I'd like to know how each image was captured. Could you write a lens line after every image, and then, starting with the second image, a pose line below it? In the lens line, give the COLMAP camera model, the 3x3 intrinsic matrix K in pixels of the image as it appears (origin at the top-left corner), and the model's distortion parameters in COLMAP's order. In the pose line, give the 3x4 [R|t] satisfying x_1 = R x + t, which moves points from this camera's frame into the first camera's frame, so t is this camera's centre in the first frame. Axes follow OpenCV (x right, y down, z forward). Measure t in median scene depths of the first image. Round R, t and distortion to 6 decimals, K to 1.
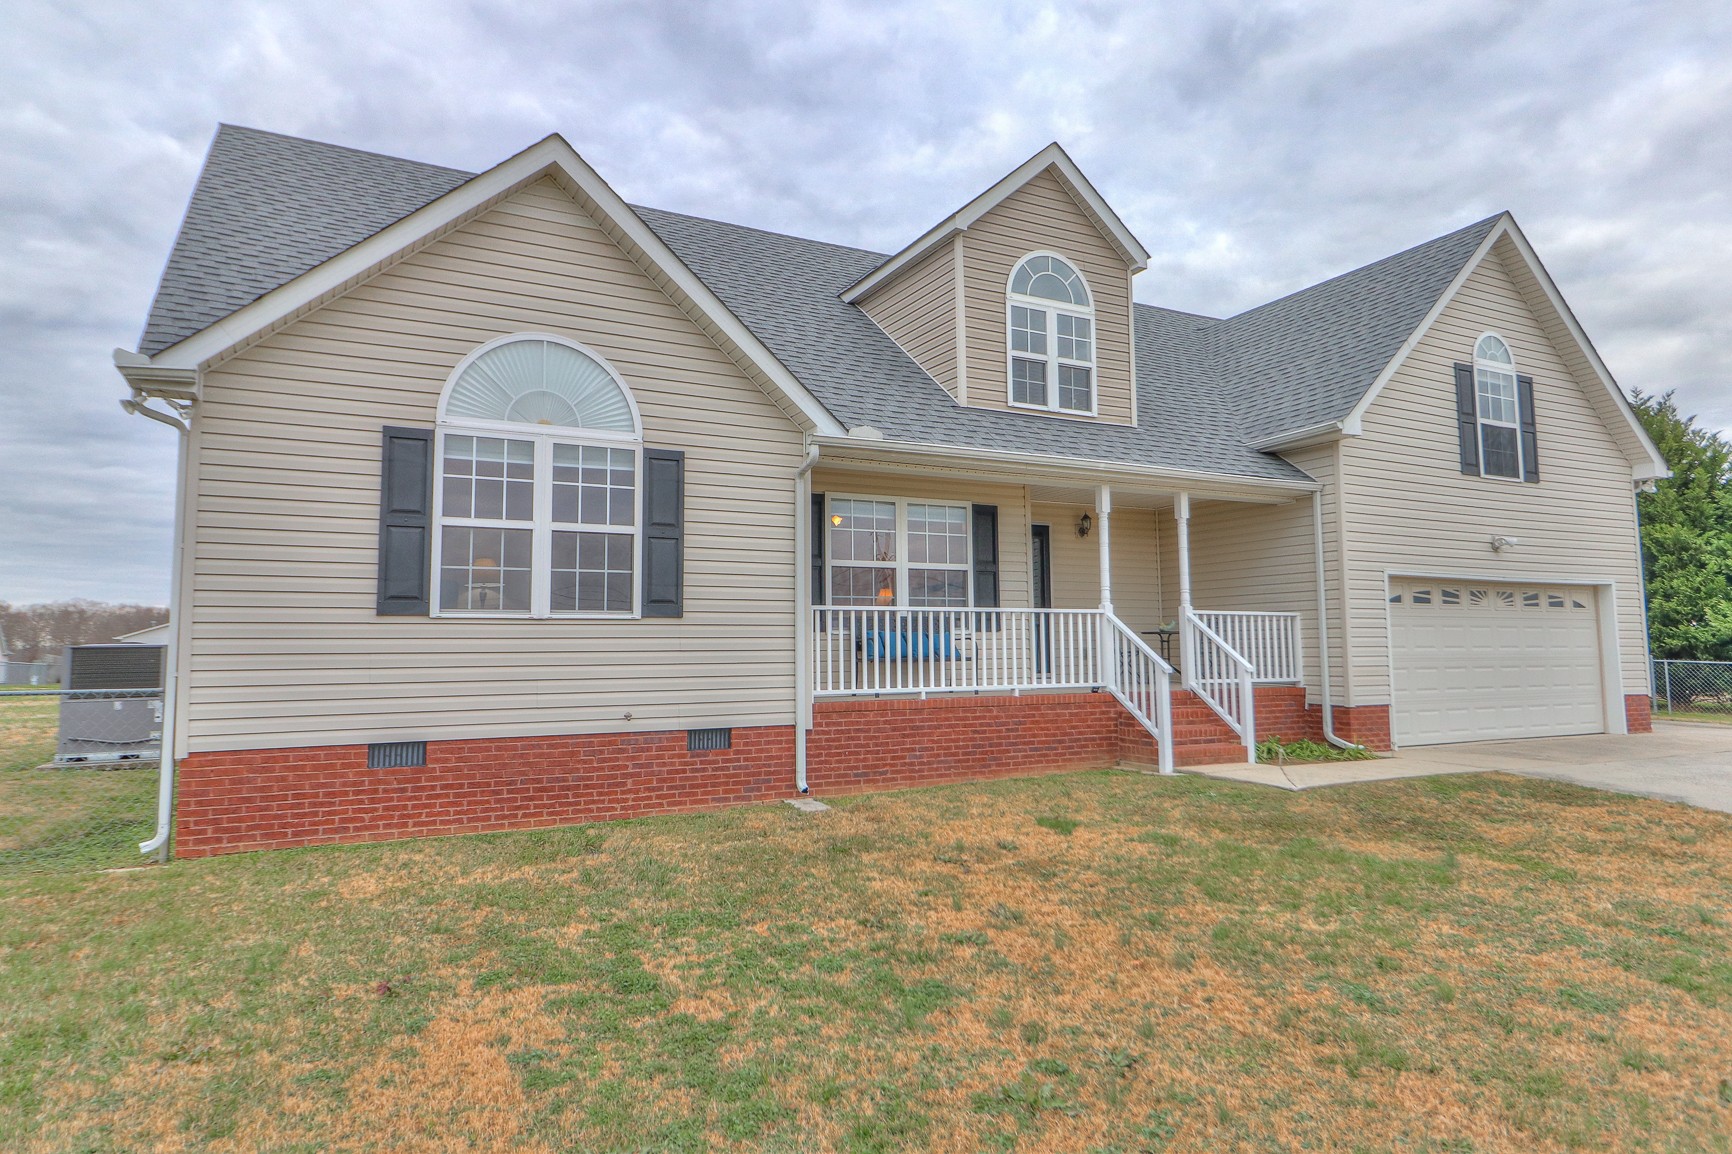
lens RADIAL K [[1059.8, 0, 871.5], [0, 1059.8, 560.0], [0, 0, 1]] dist [0.024478, -0.000467]
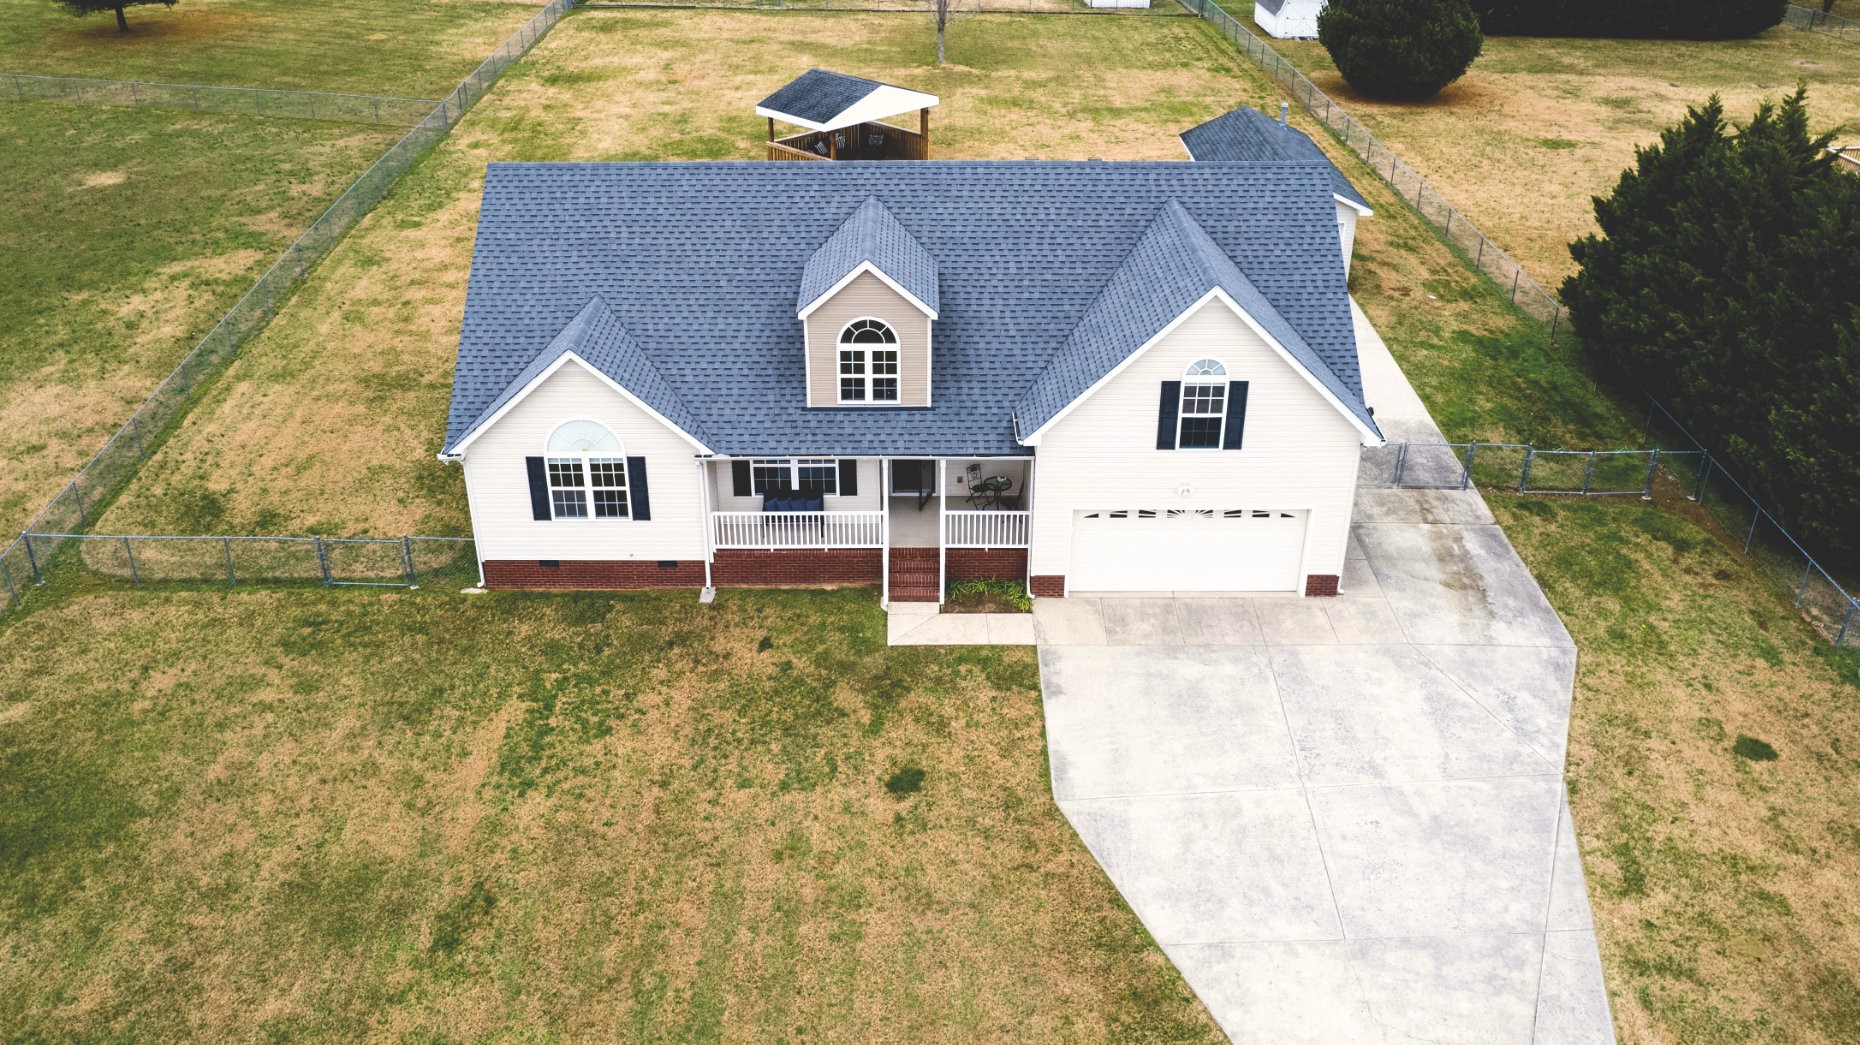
lens RADIAL K [[1525.1, 0, 923.1], [0, 1525.1, 479.1], [0, 0, 1]] dist [-0.044051, 0.001383]
pose [[0.881043, 0.234528, -0.410804, 1.496312], [0.034029, 0.834767, 0.549551, -1.613483], [0.471811, -0.498158, 0.727484, -0.983041]]
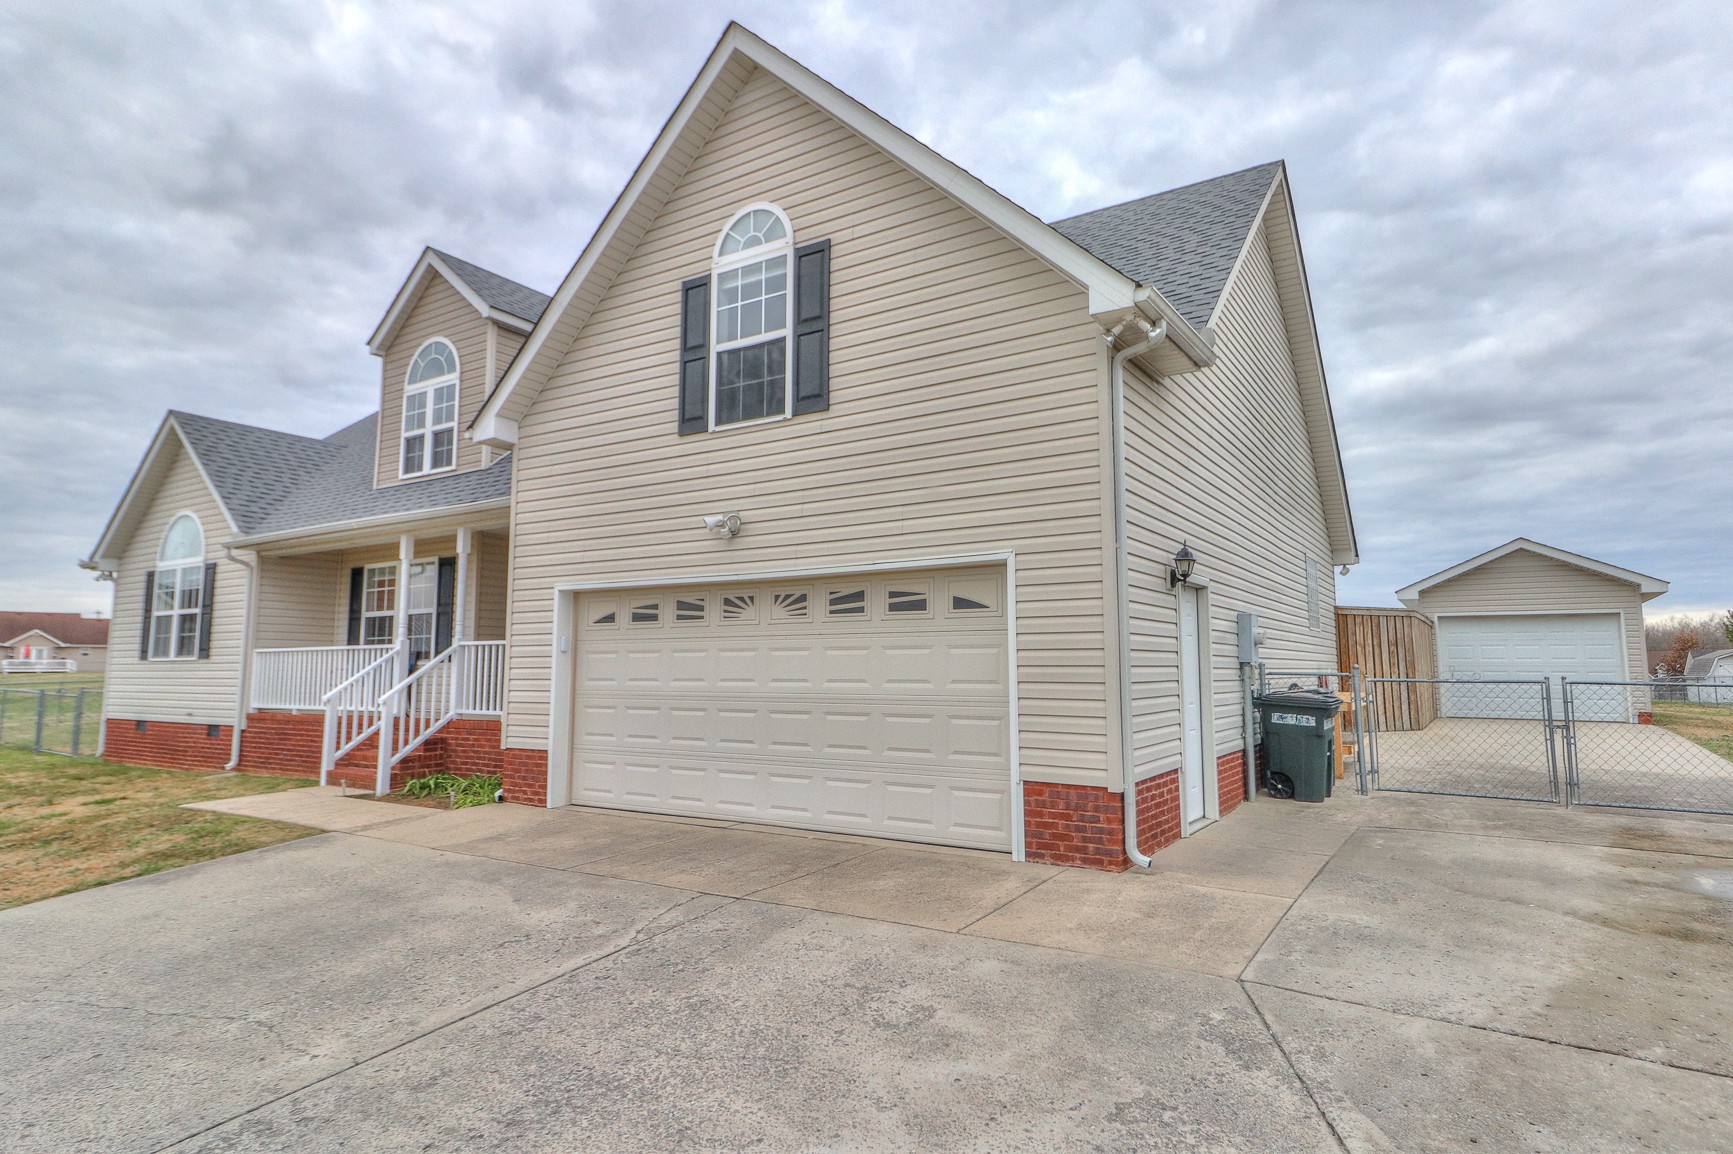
lens RADIAL K [[966.7, 0, 865.8], [0, 966.7, 561.2], [0, 0, 1]] dist [0.020321, -0.000061]
pose [[0.474307, -0.088851, -0.875864, 1.503433], [0.080357, 0.995110, -0.057431, 0.063094], [0.876684, -0.043142, 0.479128, 1.024315]]
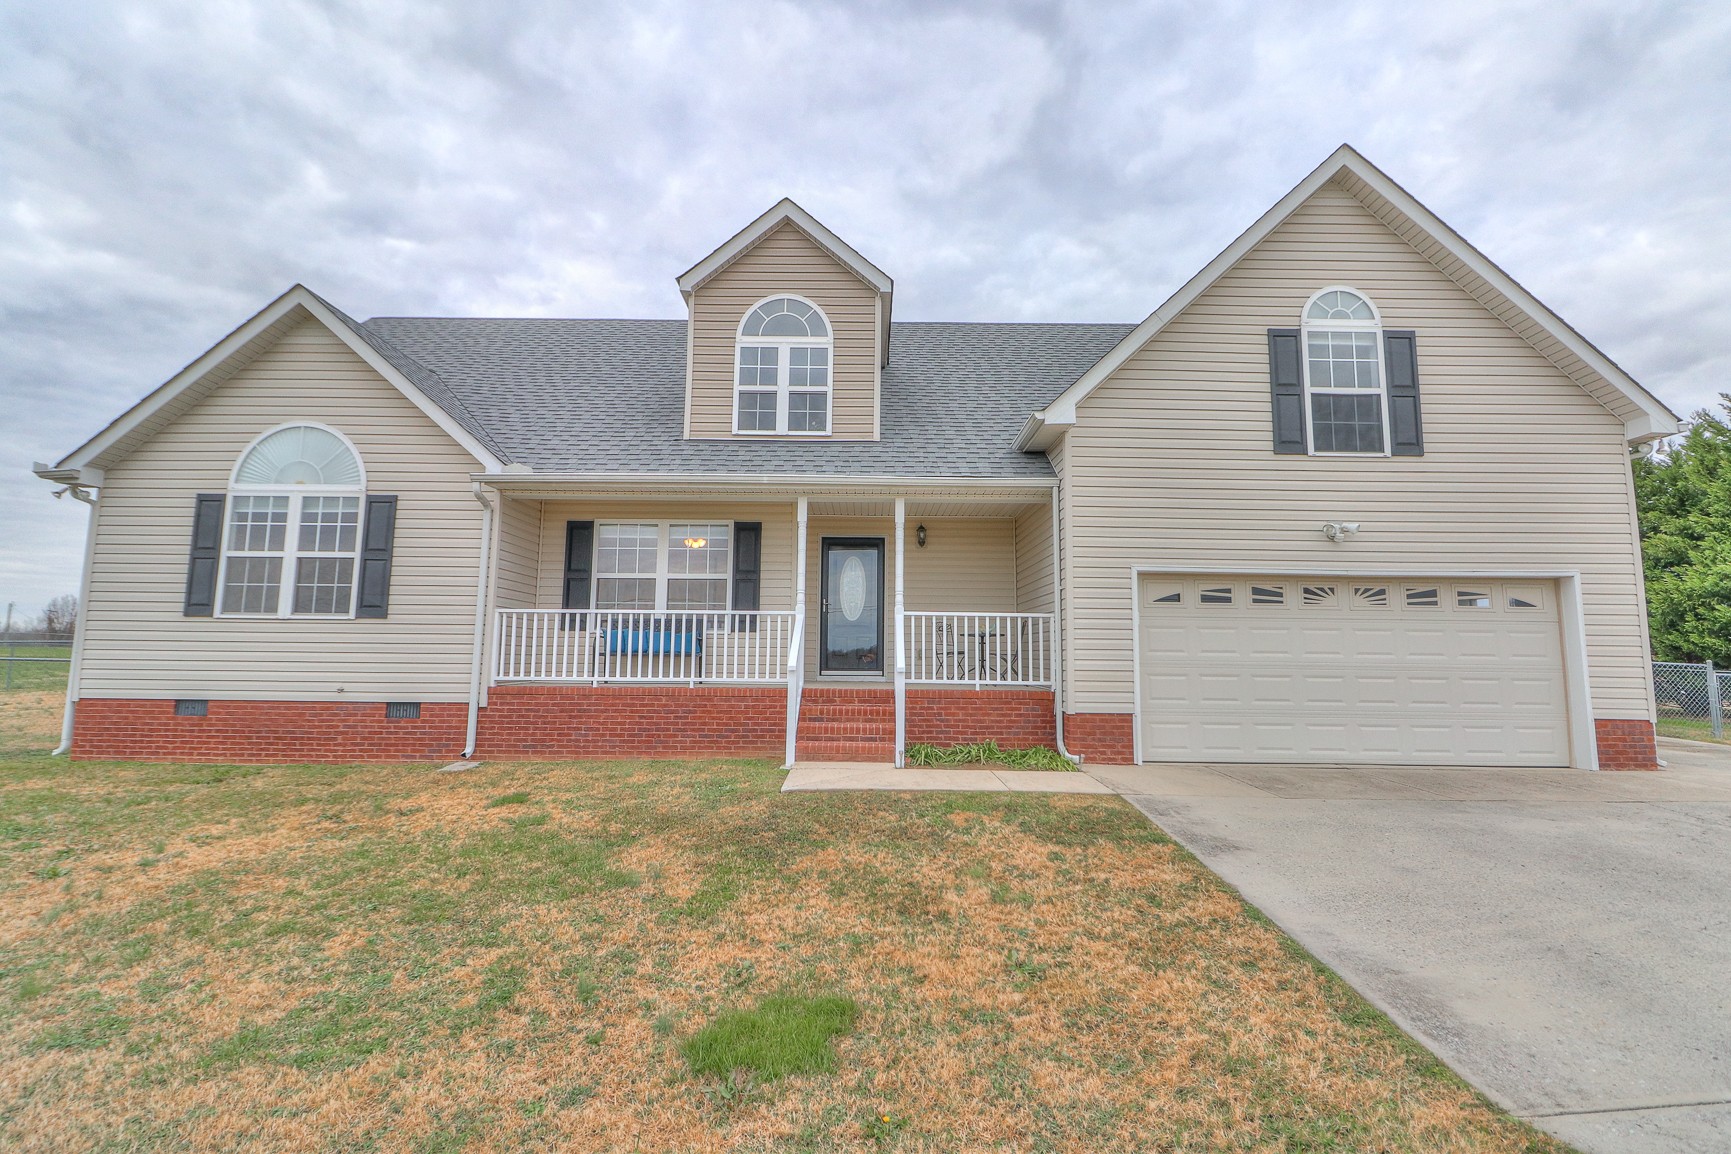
lens RADIAL K [[803.6, 0, 866.4], [0, 803.6, 563.6], [0, 0, 1]] dist [0.011707, -0.012552]
pose [[0.878623, -0.035271, -0.476211, 0.732485], [0.024472, 0.999284, -0.028860, 0.025359], [0.476888, 0.013703, 0.878857, 0.338033]]
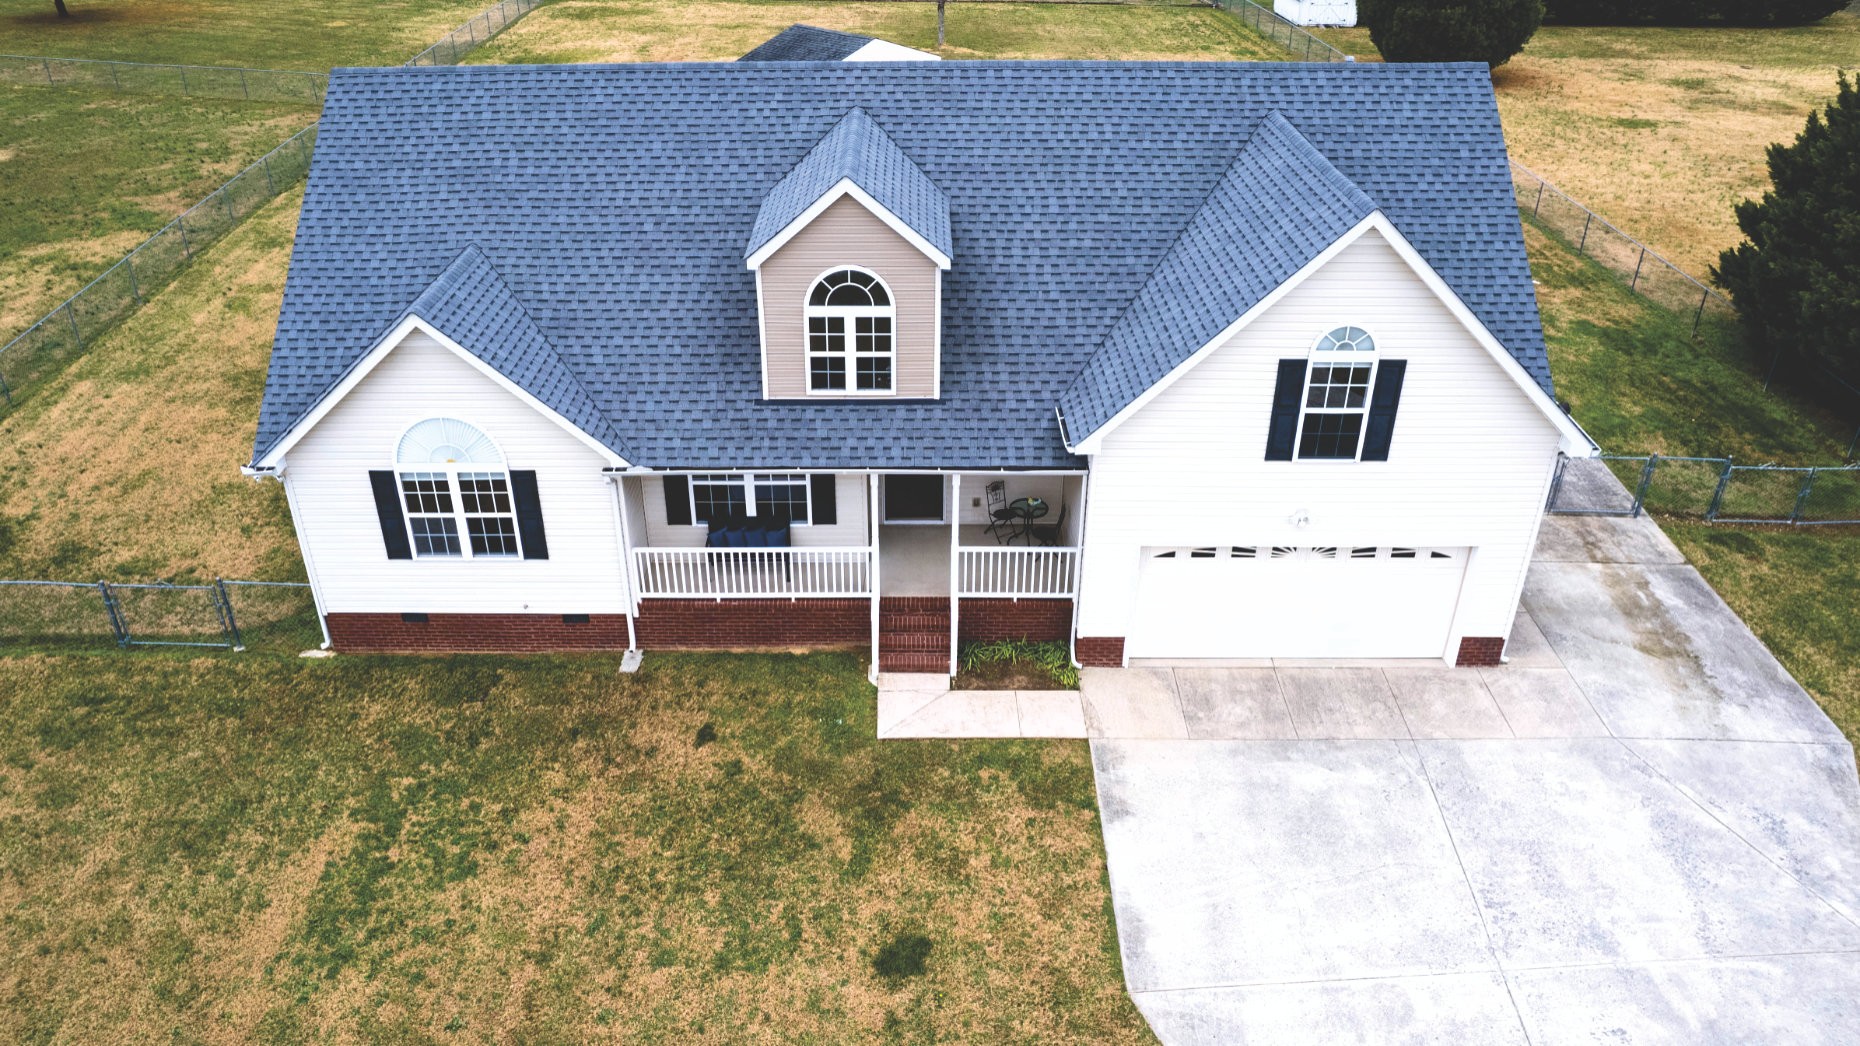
lens RADIAL K [[1372.9, 0, 899.1], [0, 1372.9, 596.7], [0, 0, 1]] dist [-0.045298, 0.006885]
pose [[0.875341, 0.265852, -0.403856, 1.052780], [0.040084, 0.792492, 0.608564, -1.047214], [0.481841, -0.548890, 0.683044, -0.226637]]
